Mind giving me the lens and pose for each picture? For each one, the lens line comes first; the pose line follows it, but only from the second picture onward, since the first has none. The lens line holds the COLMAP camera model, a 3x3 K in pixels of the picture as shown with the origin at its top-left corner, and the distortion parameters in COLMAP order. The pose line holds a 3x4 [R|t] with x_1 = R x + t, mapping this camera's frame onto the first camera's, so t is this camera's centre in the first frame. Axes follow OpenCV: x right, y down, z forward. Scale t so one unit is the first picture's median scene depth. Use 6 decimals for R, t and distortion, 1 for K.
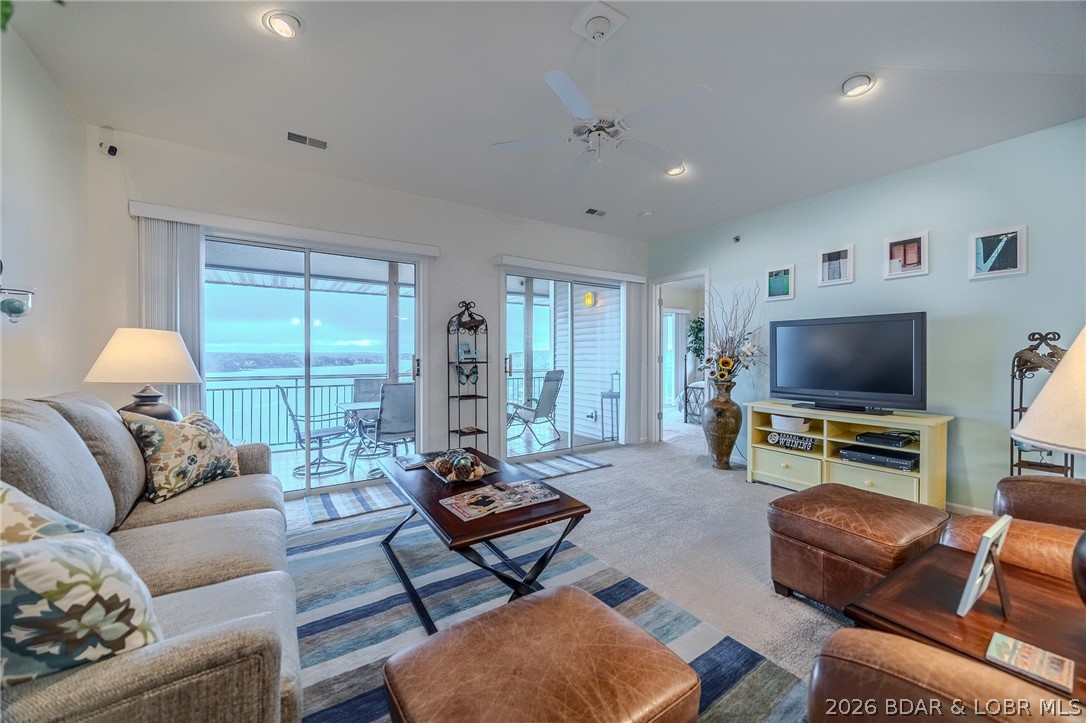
lens RADIAL K [[409.0, 0, 543.0], [0, 409.0, 361.5], [0, 0, 1]] dist [-0.000492, -0.000010]
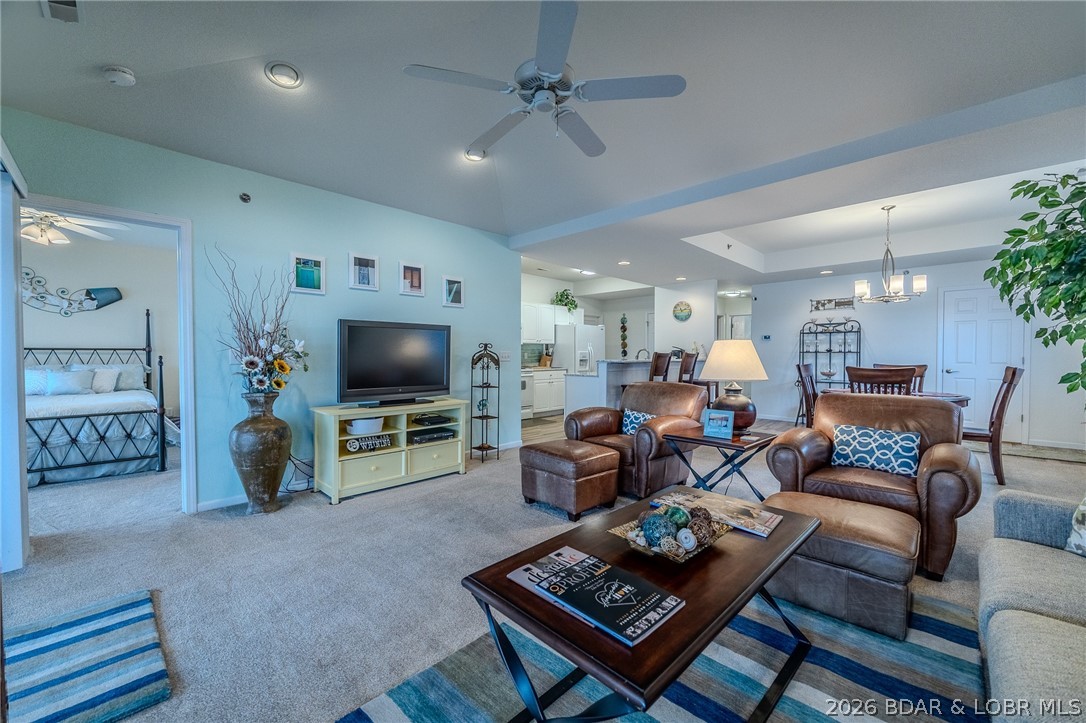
lens RADIAL K [[437.8, 0, 540.6], [0, 437.8, 363.5], [0, 0, 1]] dist [0.026799, 0.000035]
pose [[-0.189853, -0.024569, 0.981505, -0.505220], [0.014183, 0.999514, 0.027763, -0.021310], [-0.981710, 0.019191, -0.189412, 0.778597]]
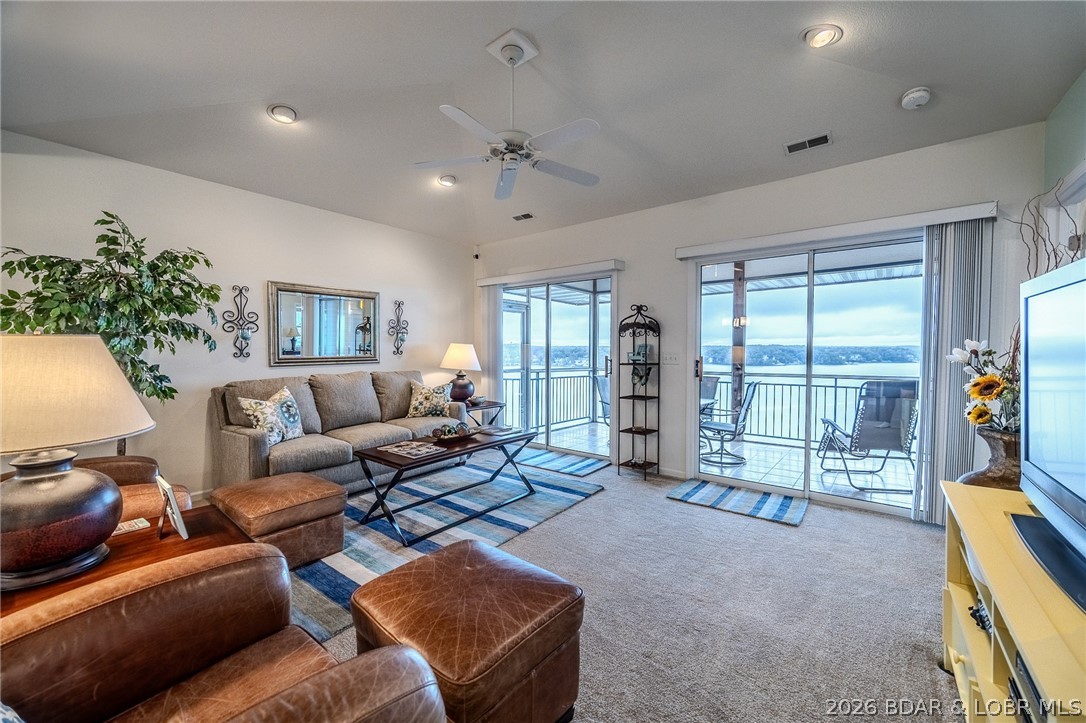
lens RADIAL K [[426.8, 0, 544.7], [0, 426.8, 357.4], [0, 0, 1]] dist [0.039376, 0.000036]
pose [[0.325656, 0.016961, -0.945336, 0.820085], [-0.012810, 0.999826, 0.013526, -0.027445], [0.945402, 0.007705, 0.325817, 0.455218]]
